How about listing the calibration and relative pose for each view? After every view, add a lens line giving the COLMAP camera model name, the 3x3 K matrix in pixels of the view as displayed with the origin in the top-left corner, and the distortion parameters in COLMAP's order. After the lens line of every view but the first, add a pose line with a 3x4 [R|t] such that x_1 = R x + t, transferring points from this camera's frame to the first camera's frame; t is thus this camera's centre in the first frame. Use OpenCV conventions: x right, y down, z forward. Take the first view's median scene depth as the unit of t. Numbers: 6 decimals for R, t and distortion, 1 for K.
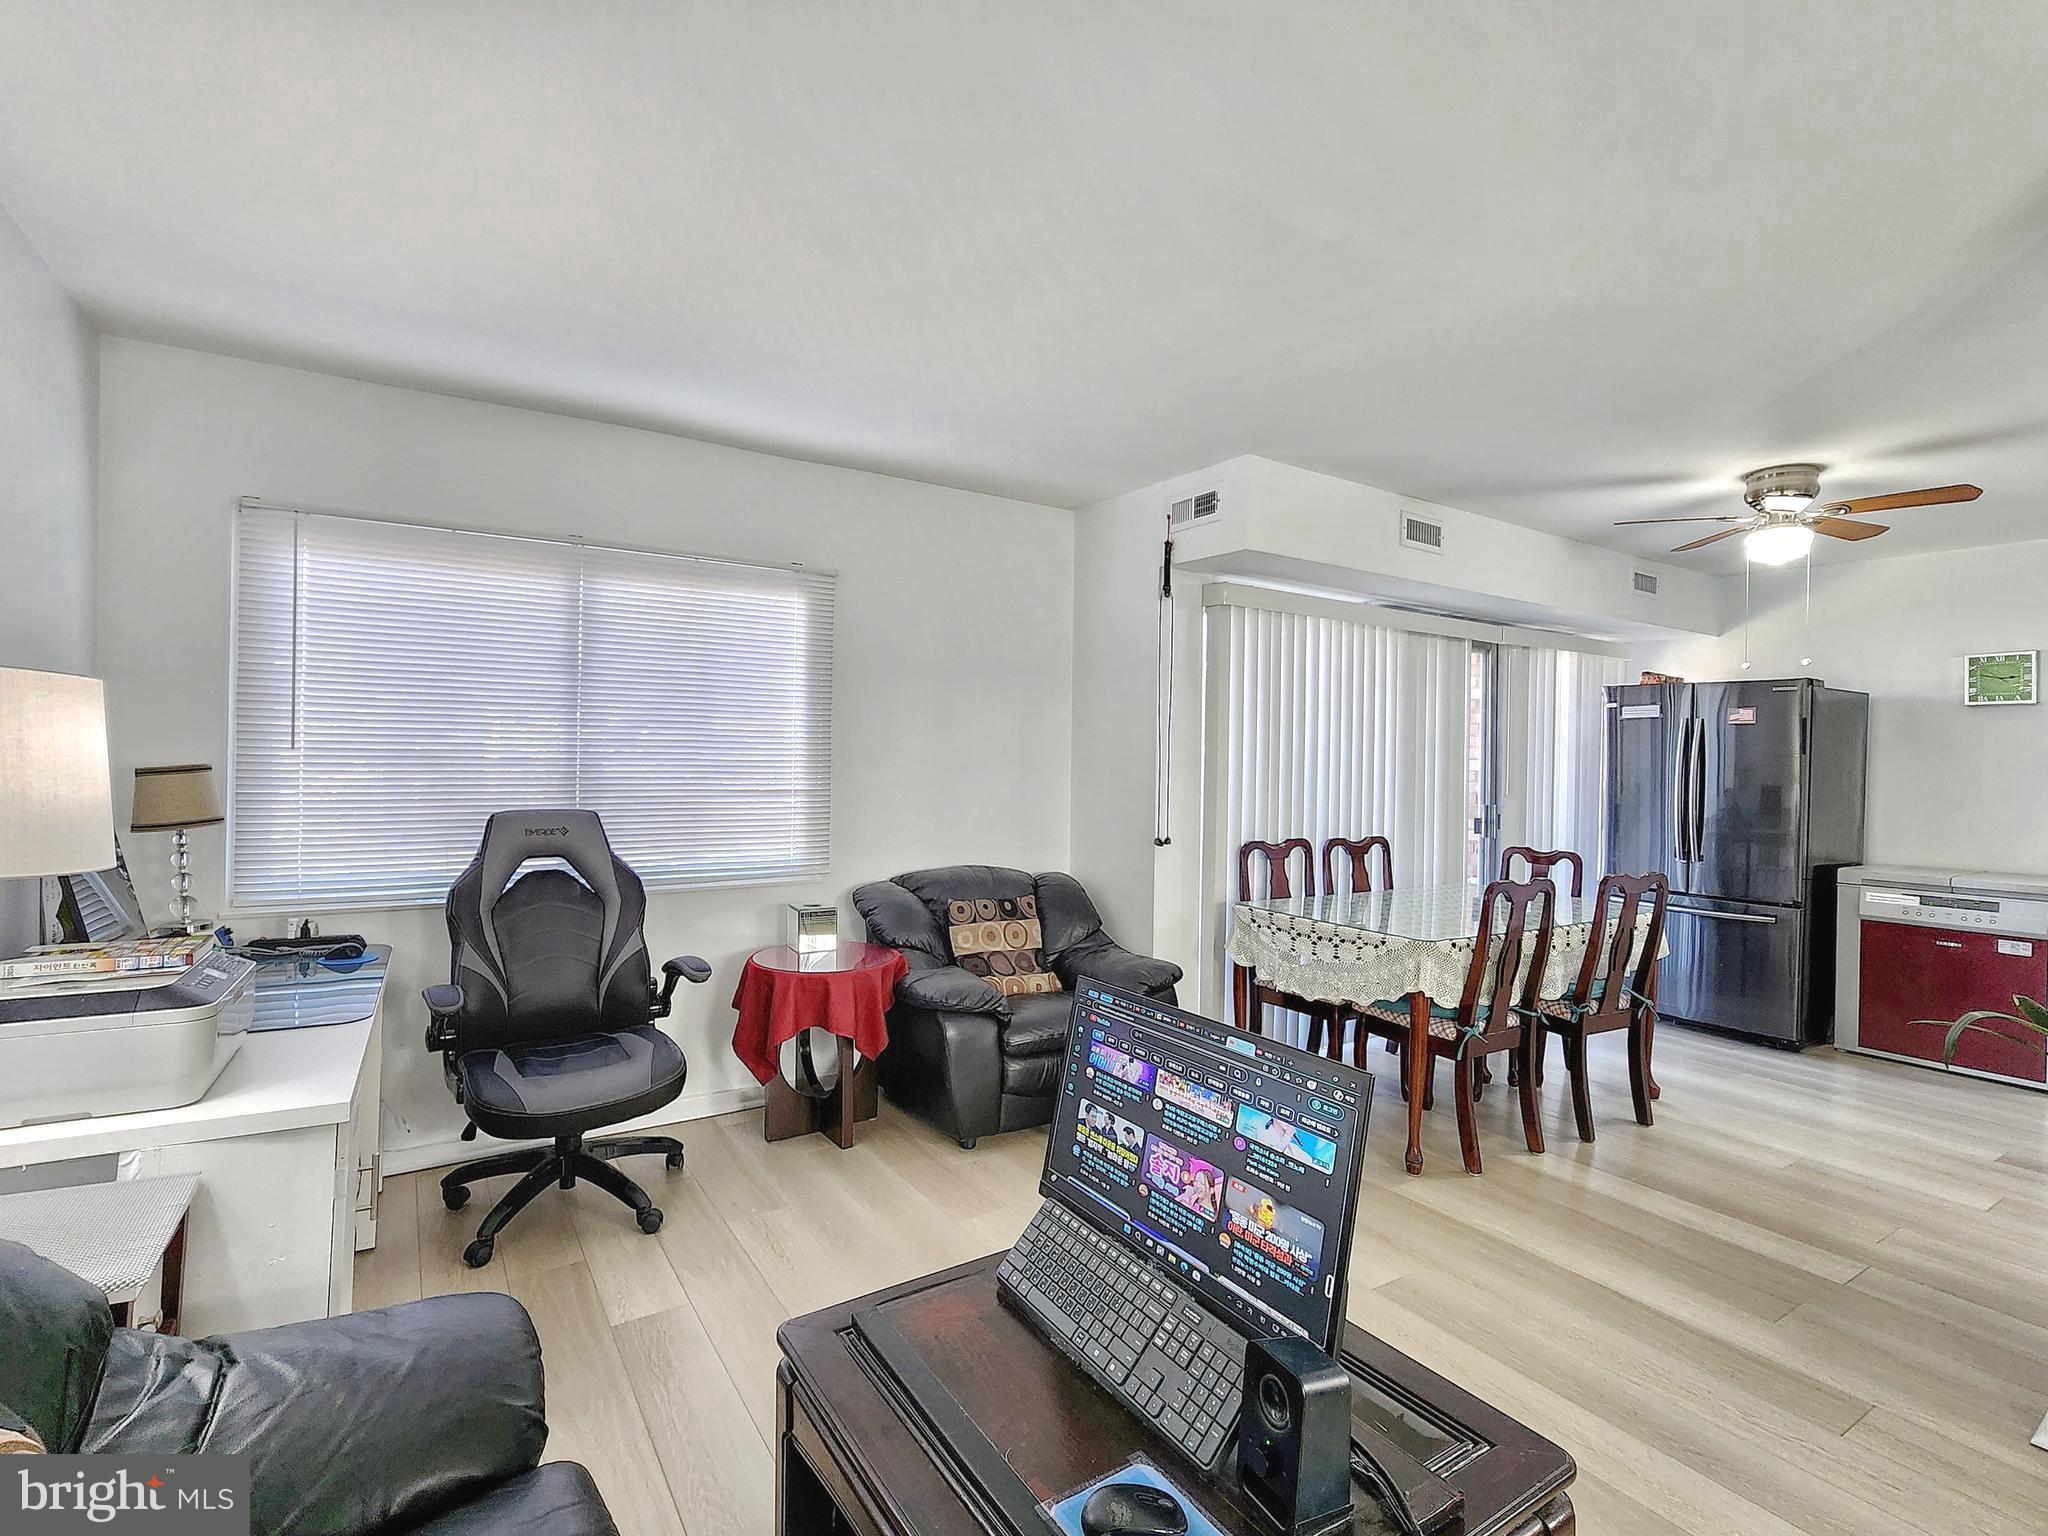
lens RADIAL K [[989.5, 0, 993.4], [0, 989.5, 768.2], [0, 0, 1]] dist [0.000314, 0.000304]
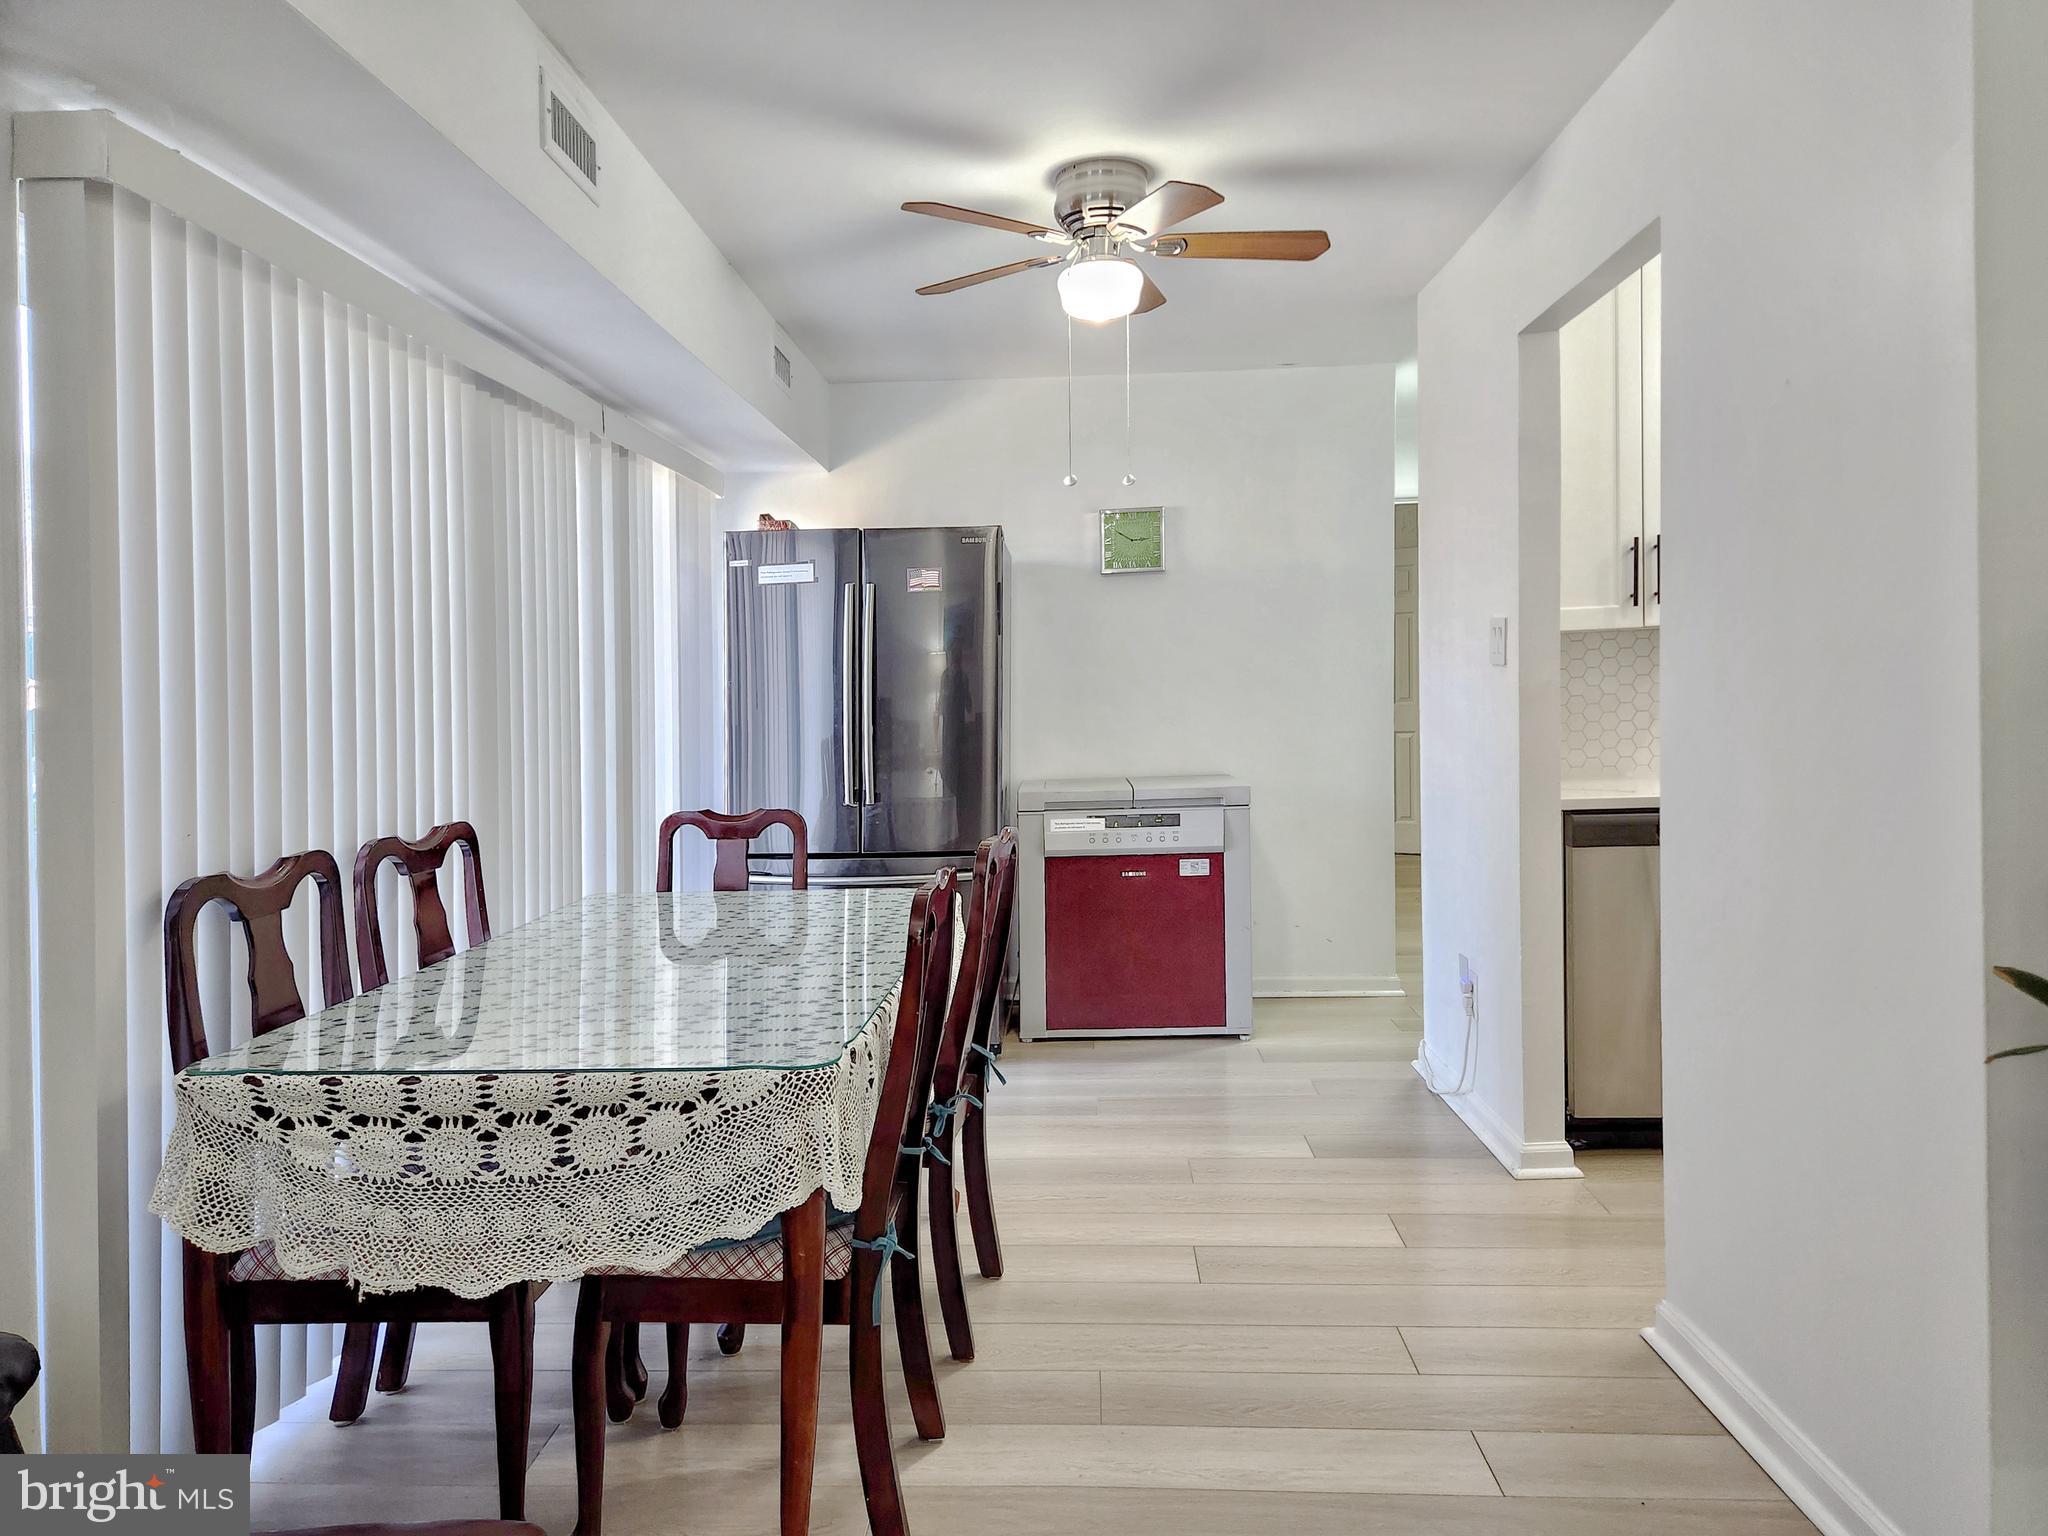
lens RADIAL K [[1400.7, 0, 1021.8], [0, 1400.7, 680.0], [0, 0, 1]] dist [0.068614, -0.044730]
pose [[0.561470, -0.034163, 0.826792, 0.005050], [0.046845, 0.998857, 0.009461, 0.010274], [-0.826170, 0.033419, 0.562429, 0.454398]]
